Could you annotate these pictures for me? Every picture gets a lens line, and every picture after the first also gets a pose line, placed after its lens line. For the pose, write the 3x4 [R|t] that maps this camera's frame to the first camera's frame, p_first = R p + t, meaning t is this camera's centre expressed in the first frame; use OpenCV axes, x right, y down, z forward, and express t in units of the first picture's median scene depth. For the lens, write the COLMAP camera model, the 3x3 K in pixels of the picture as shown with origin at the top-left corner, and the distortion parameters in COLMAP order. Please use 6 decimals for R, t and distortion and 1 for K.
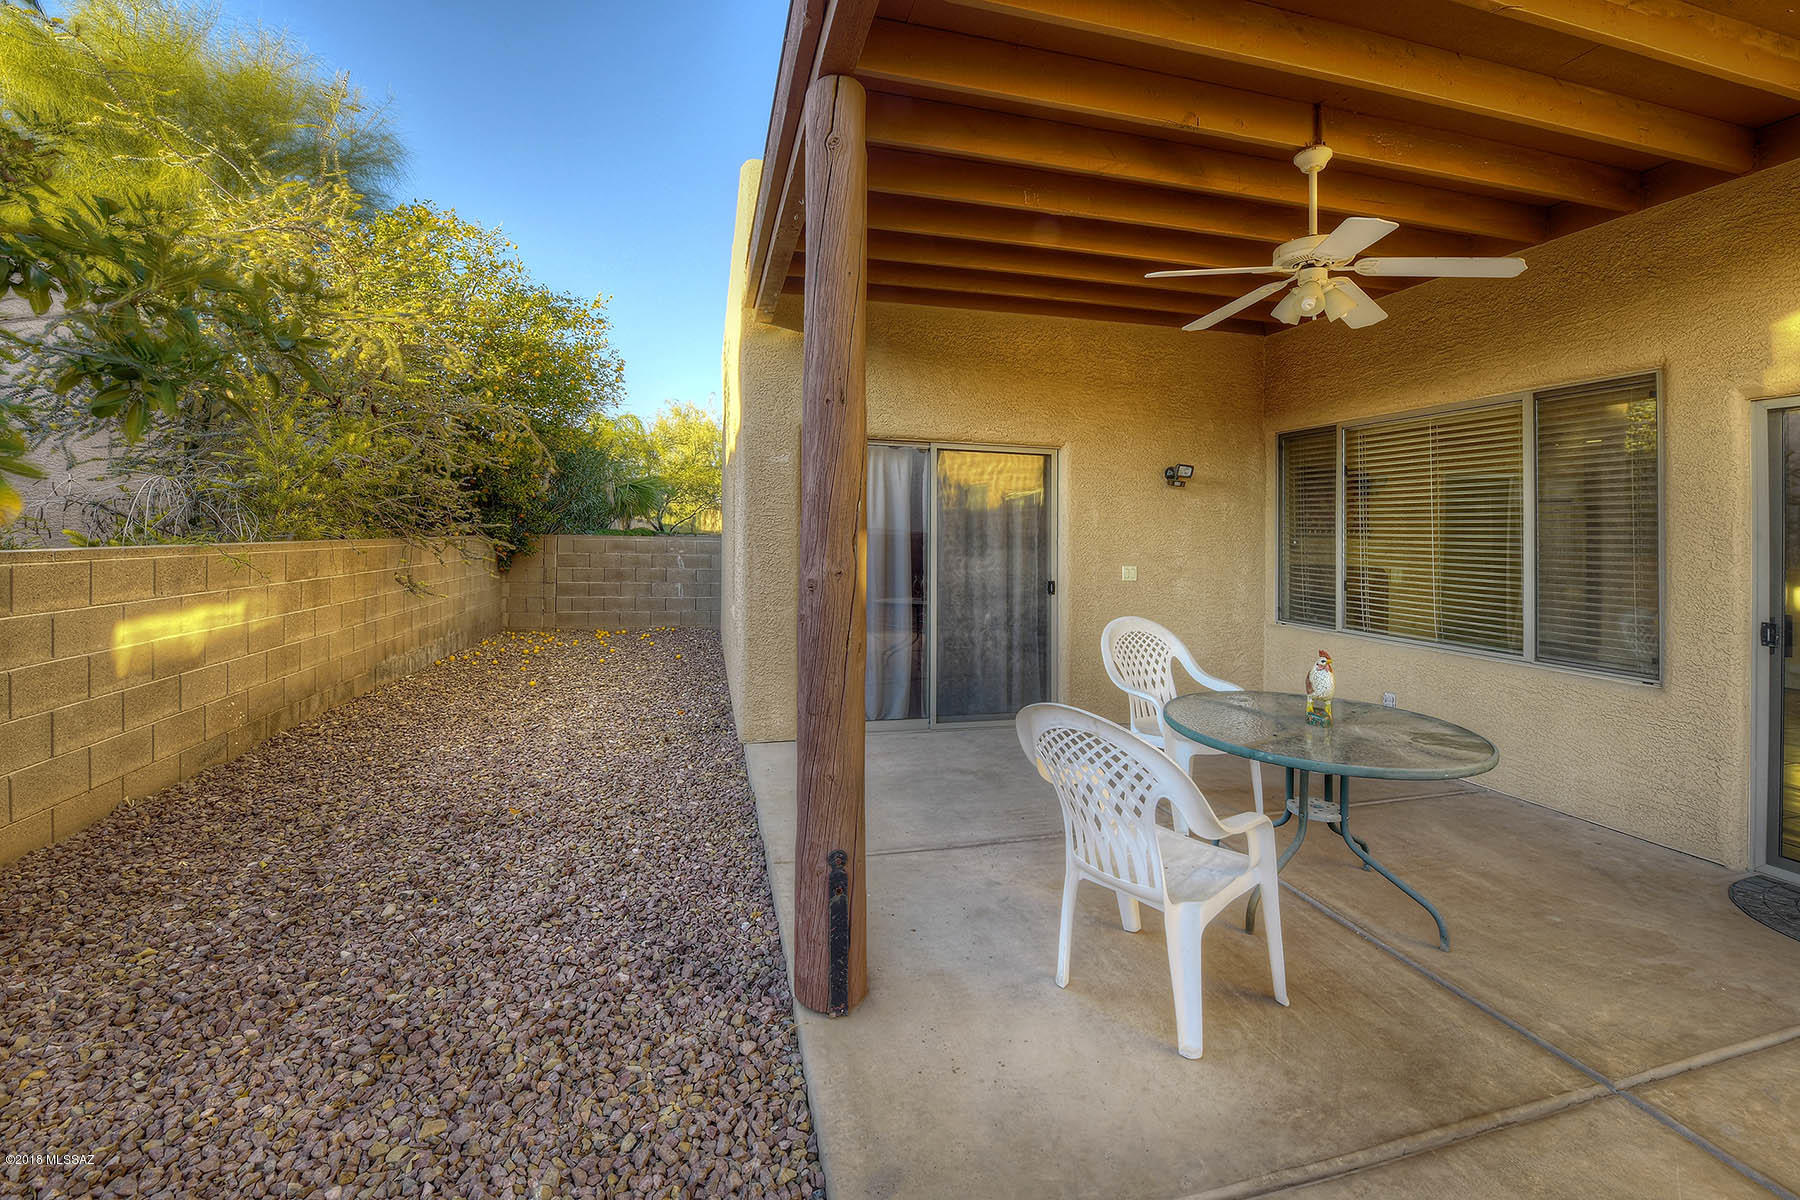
lens RADIAL K [[695.6, 0, 904.7], [0, 695.6, 526.0], [0, 0, 1]] dist [-0.020224, 0.000058]
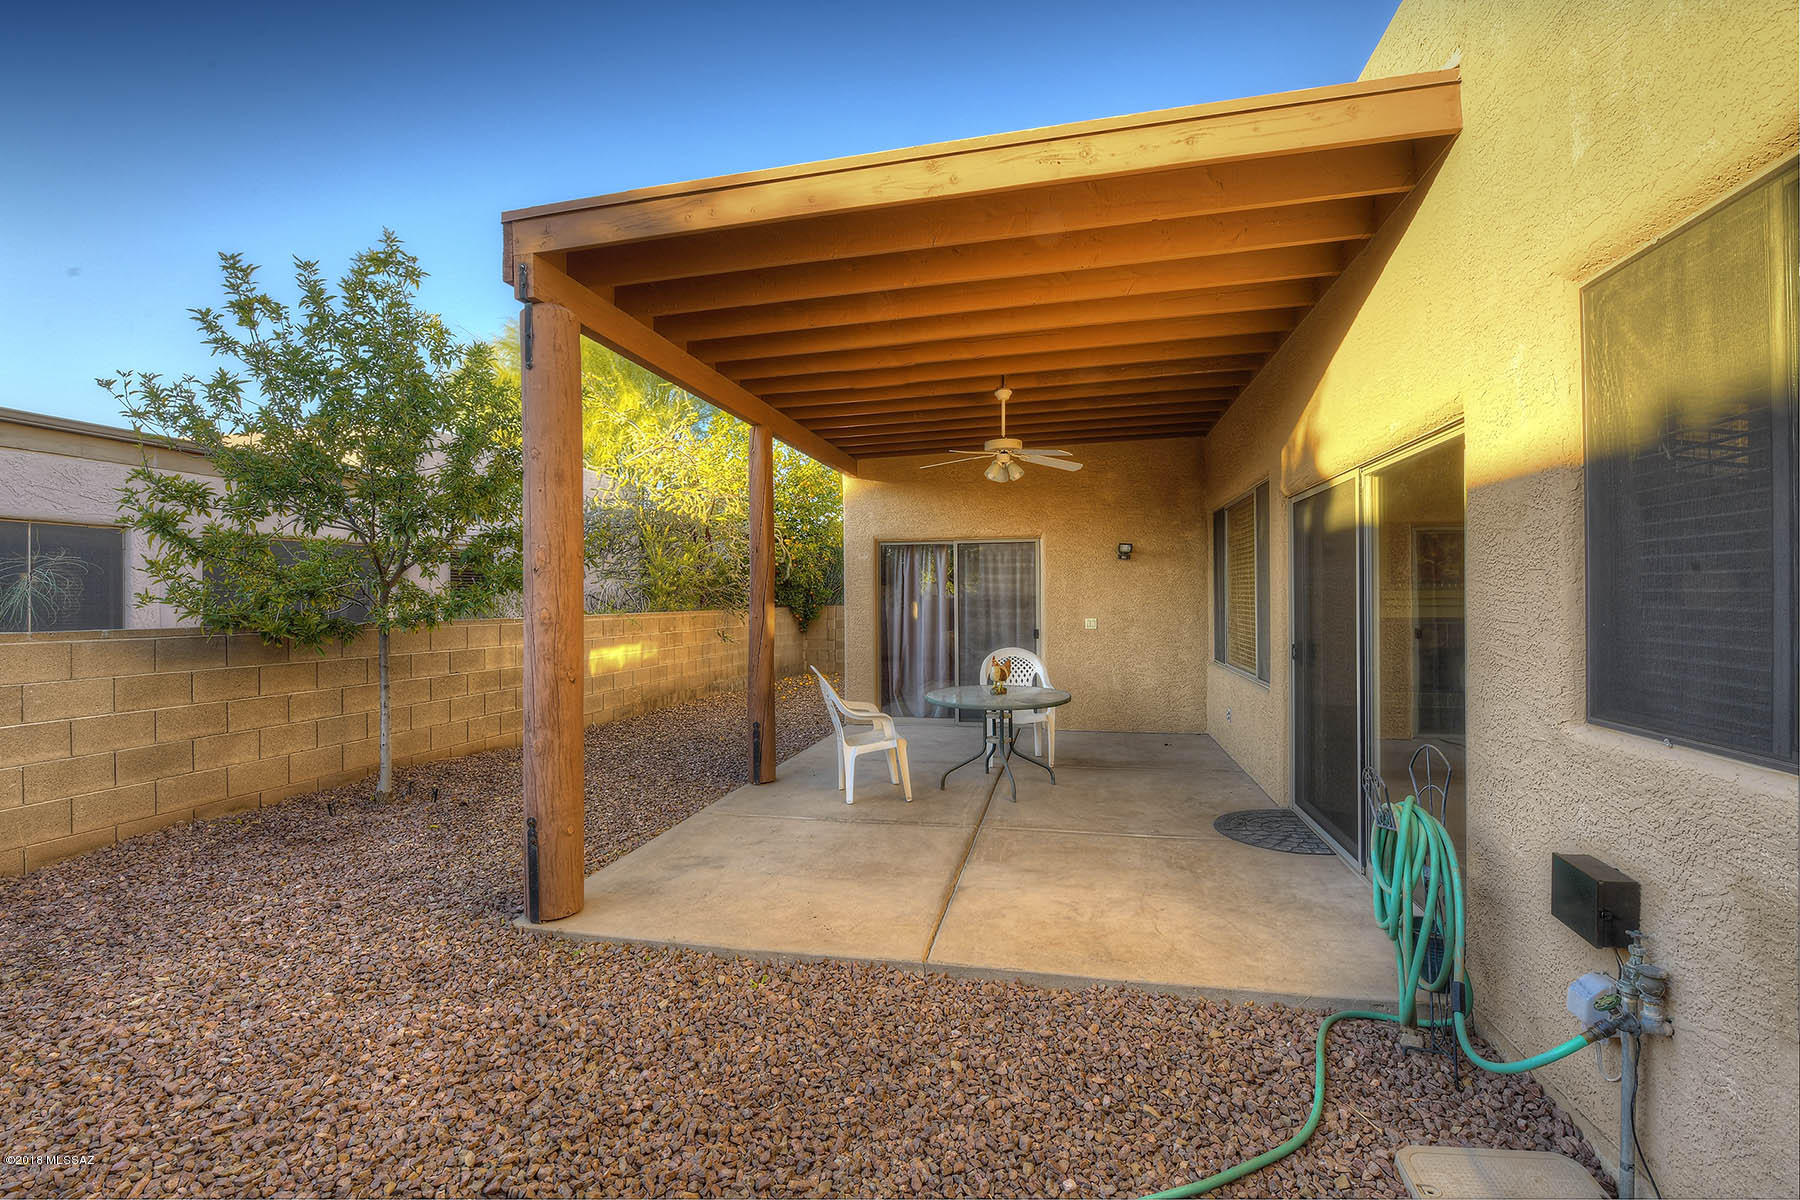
lens RADIAL K [[741.1, 0, 900.0], [0, 741.1, 600.0], [0, 0, 1]] dist [-0.001319, -0.000138]
pose [[0.868800, -0.026103, -0.494475, 0.803485], [0.032393, 0.999467, 0.004153, 0.002537], [0.494103, -0.019626, 0.869182, -0.532828]]
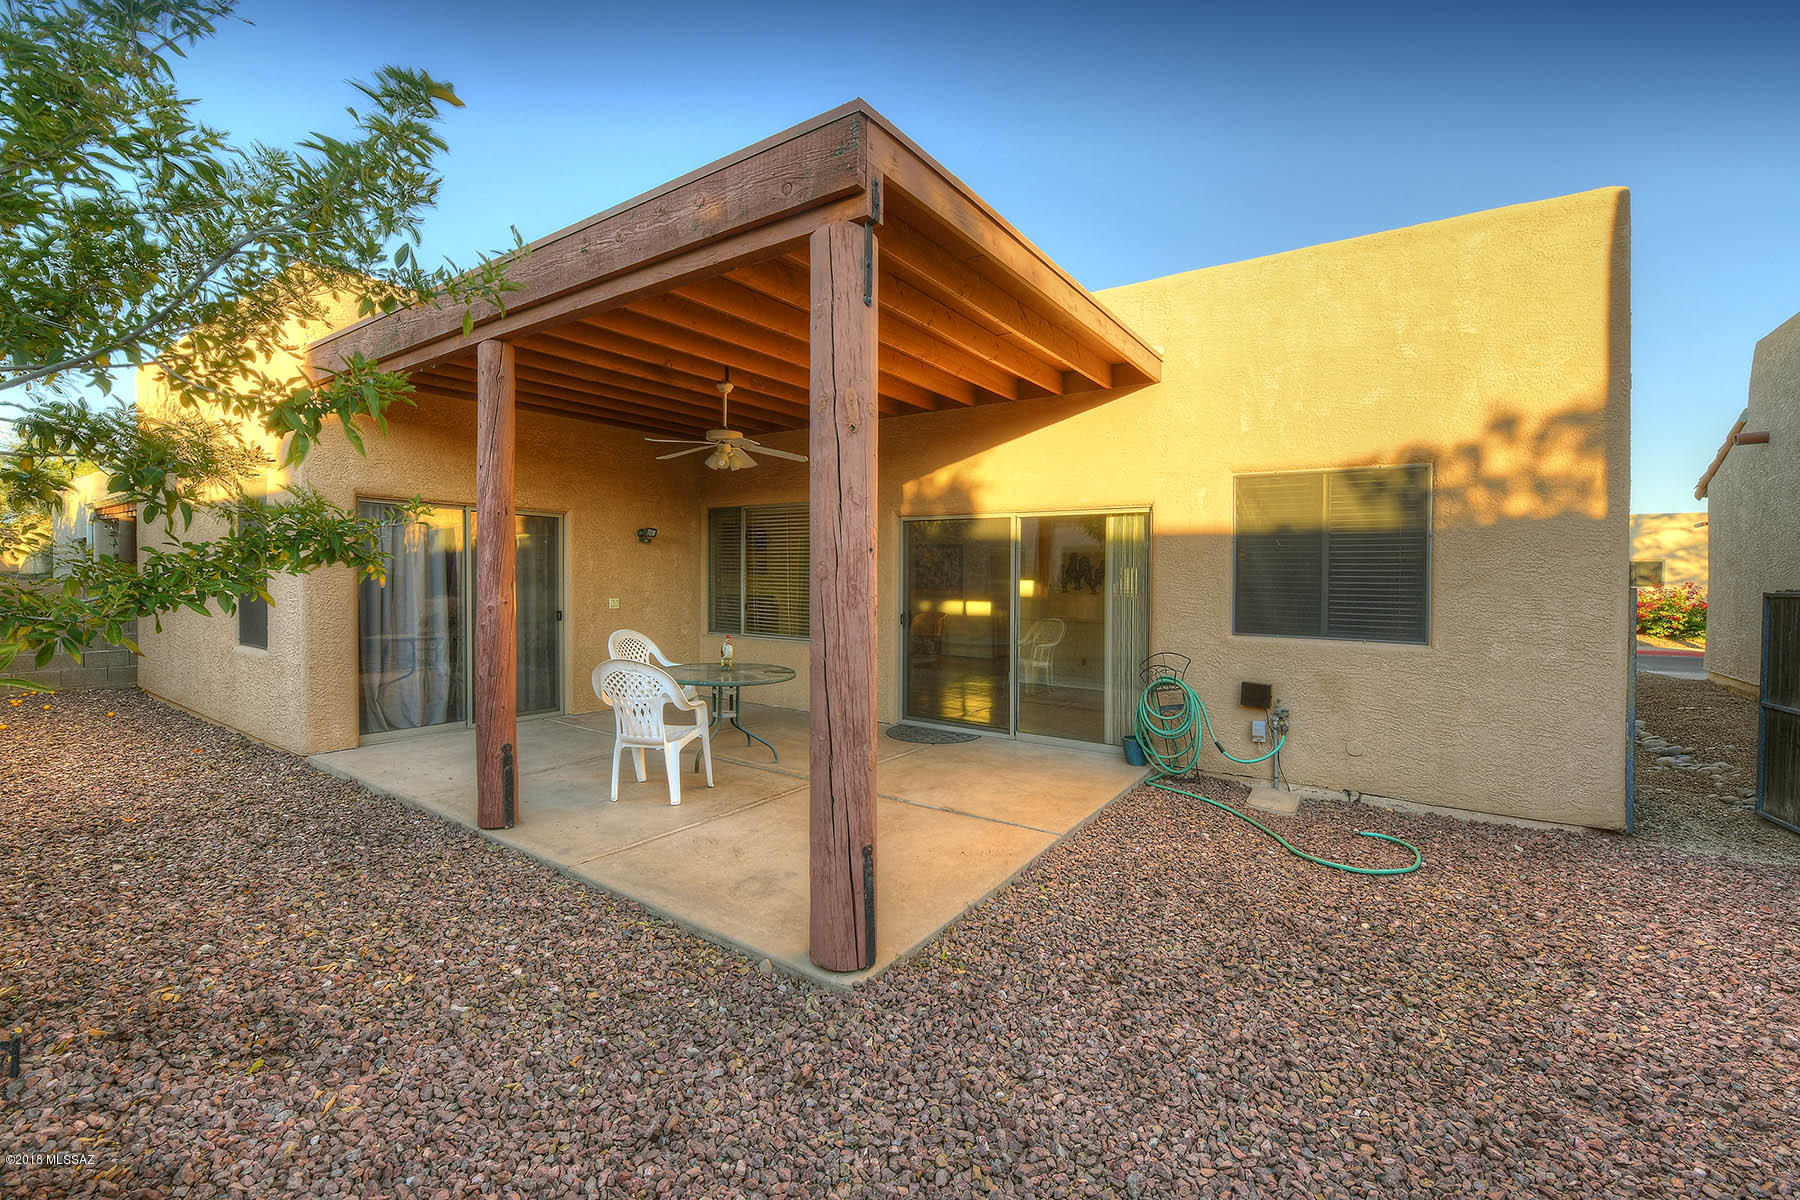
lens RADIAL K [[770.5, 0, 808.5], [0, 770.5, 585.7], [0, 0, 1]] dist [-0.000619, 0.000004]
pose [[0.812129, -0.015587, 0.583269, -0.298552], [-0.003744, 0.999483, 0.031923, -0.021848], [-0.583466, -0.028110, 0.811651, -0.557227]]
